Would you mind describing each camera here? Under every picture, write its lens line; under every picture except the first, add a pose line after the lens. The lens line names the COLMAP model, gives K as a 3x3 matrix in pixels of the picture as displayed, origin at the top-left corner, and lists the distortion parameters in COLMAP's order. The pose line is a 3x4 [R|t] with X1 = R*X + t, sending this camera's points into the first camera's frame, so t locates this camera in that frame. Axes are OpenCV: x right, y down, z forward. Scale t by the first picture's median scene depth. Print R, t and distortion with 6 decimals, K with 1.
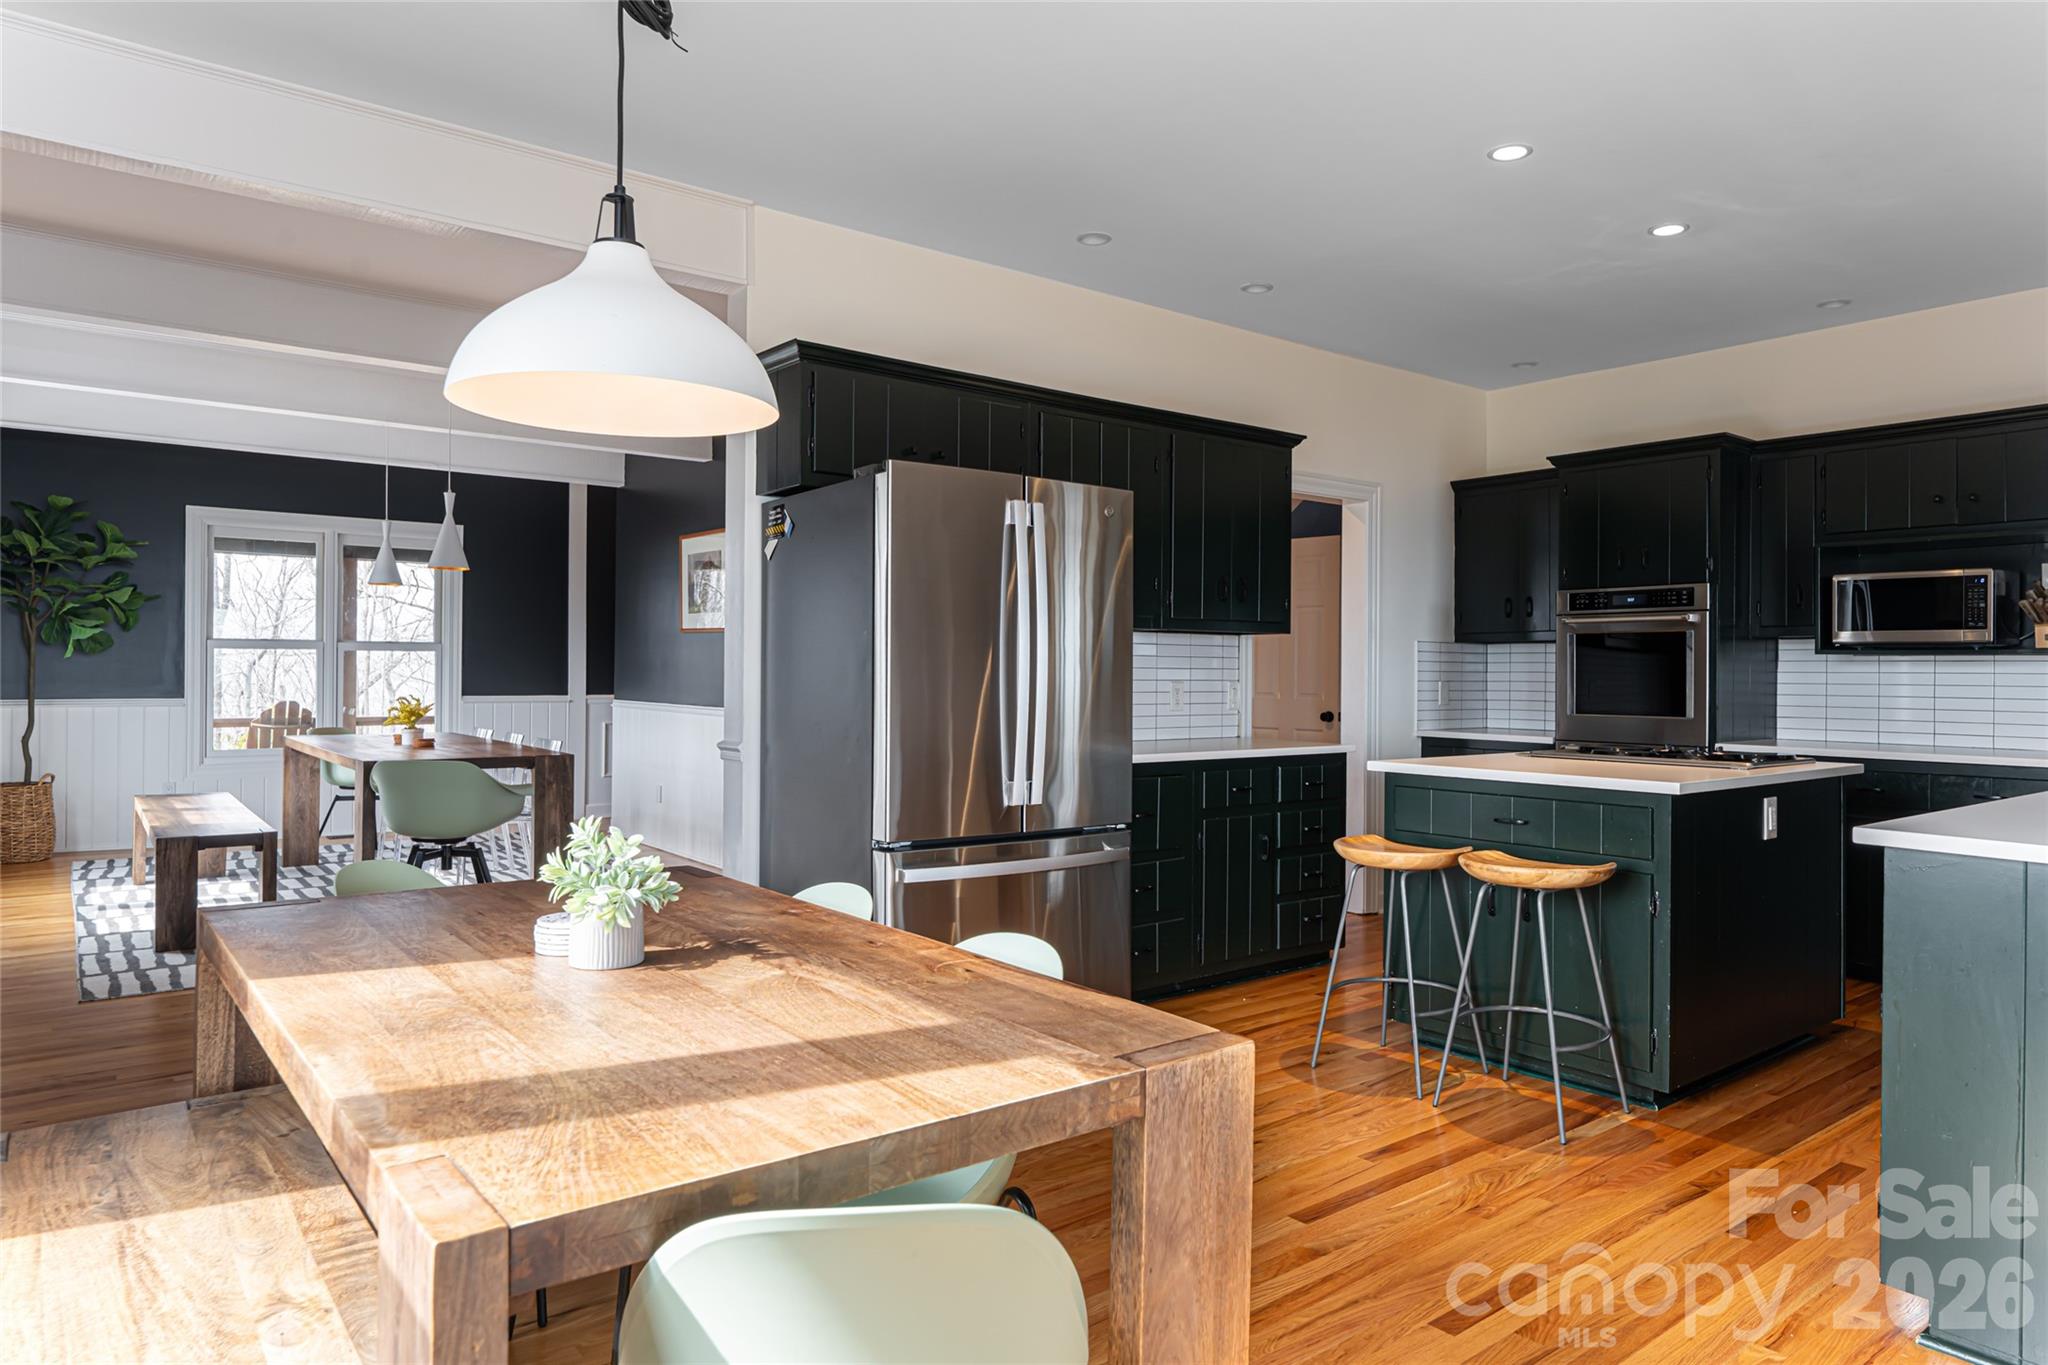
lens RADIAL K [[1241.7, 0, 1024.0], [0, 1241.7, 682.5], [0, 0, 1]] dist [-0.000313, -0.000030]
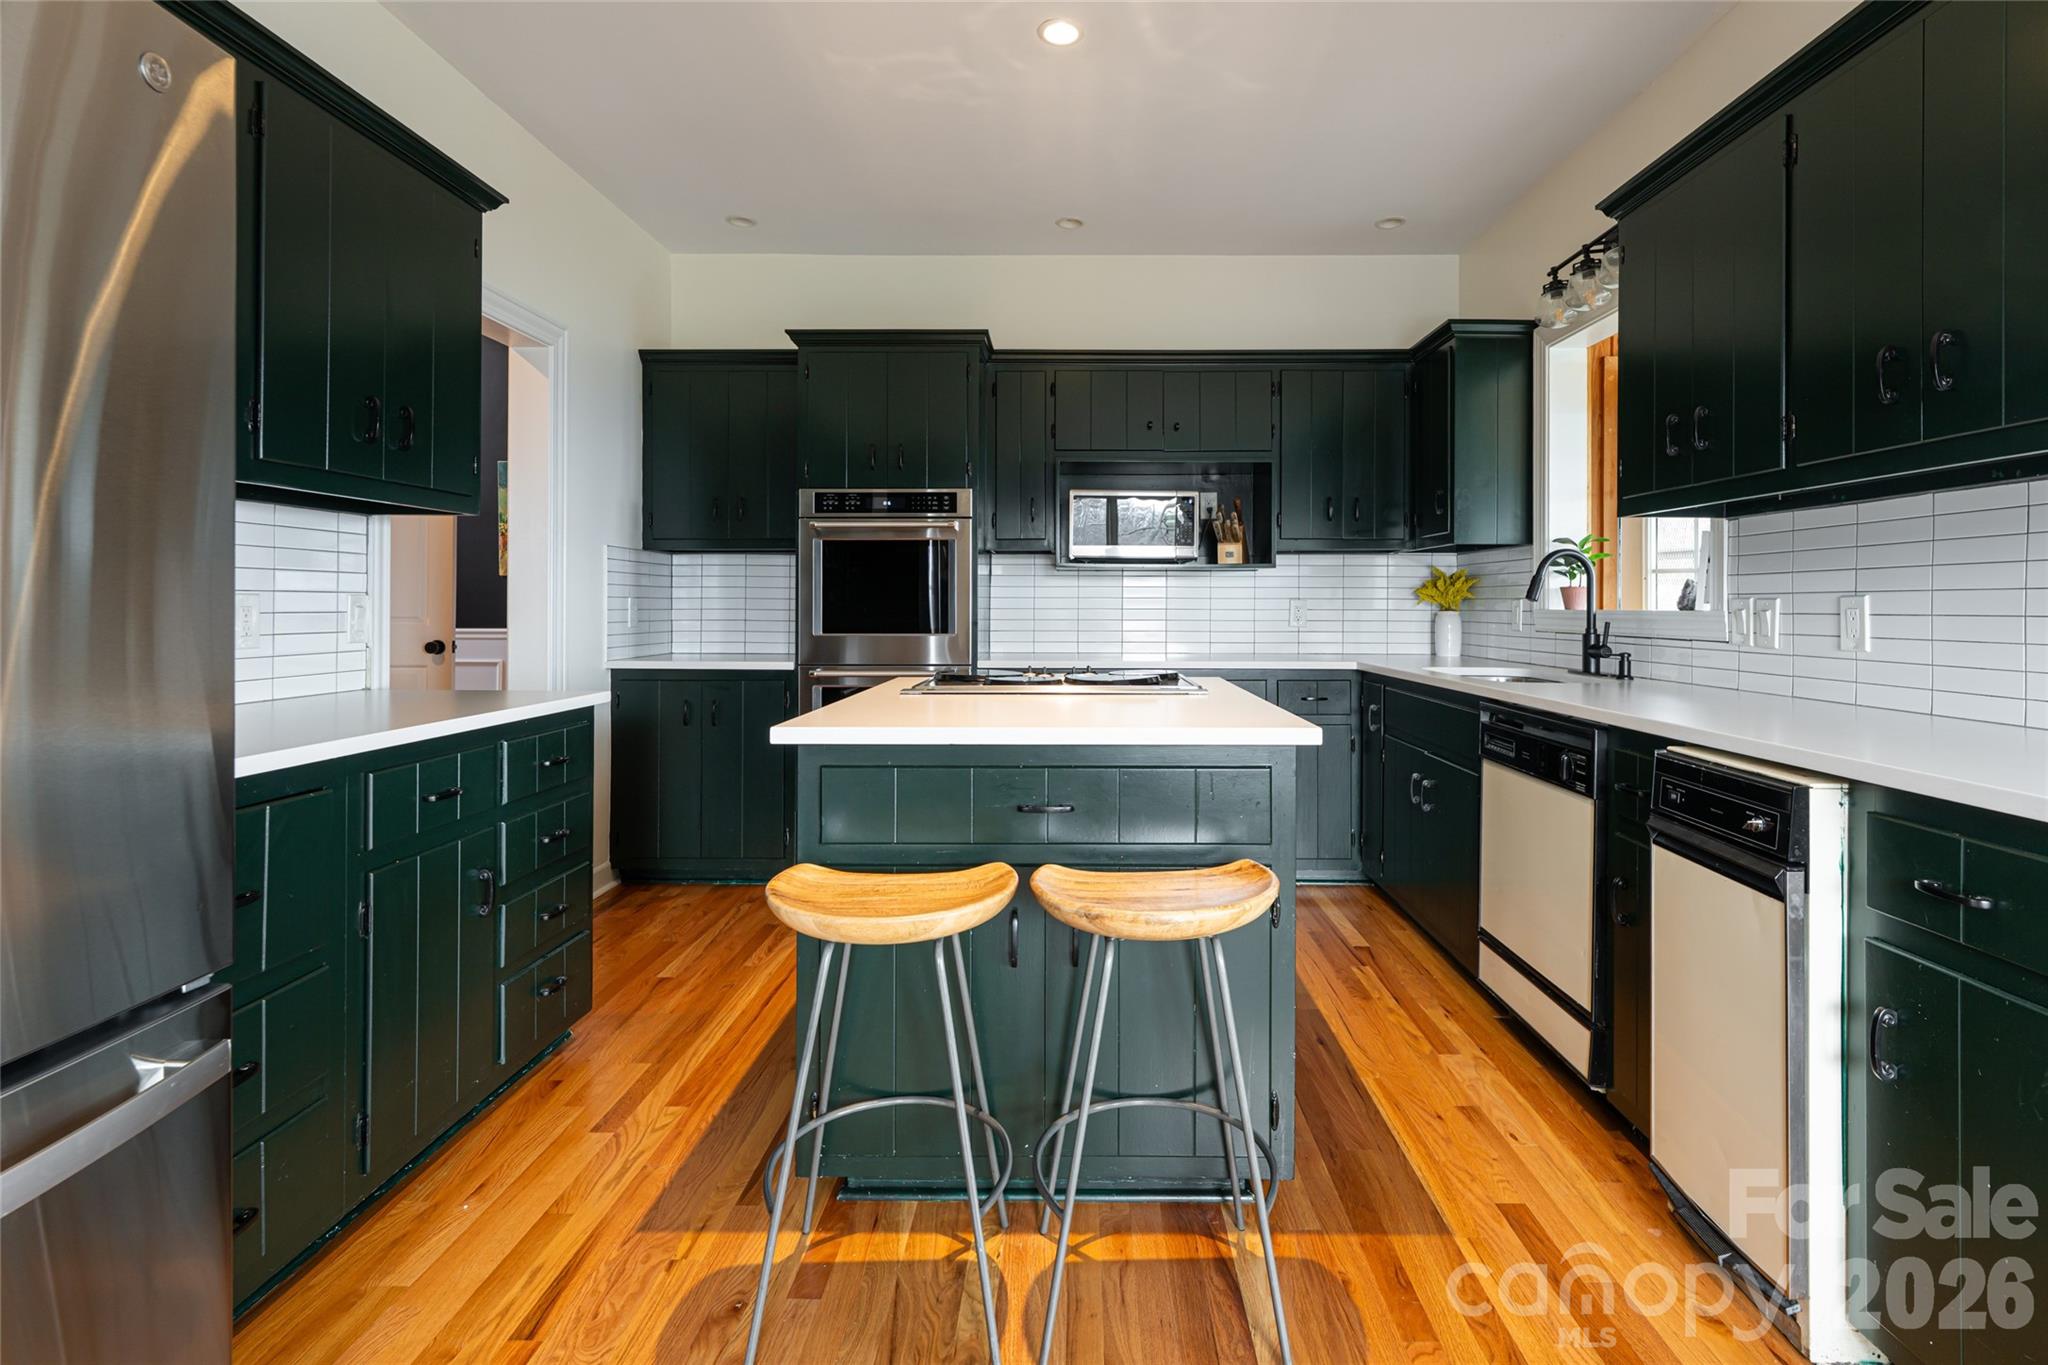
lens RADIAL K [[1007.7, 0, 1078.2], [0, 1007.7, 600.9], [0, 0, 1]] dist [-0.002099, -0.000593]
pose [[0.615302, -0.002586, 0.788287, 0.004820], [0.008256, 0.999961, -0.003164, 0.006841], [-0.788248, 0.008455, 0.615300, 0.464532]]
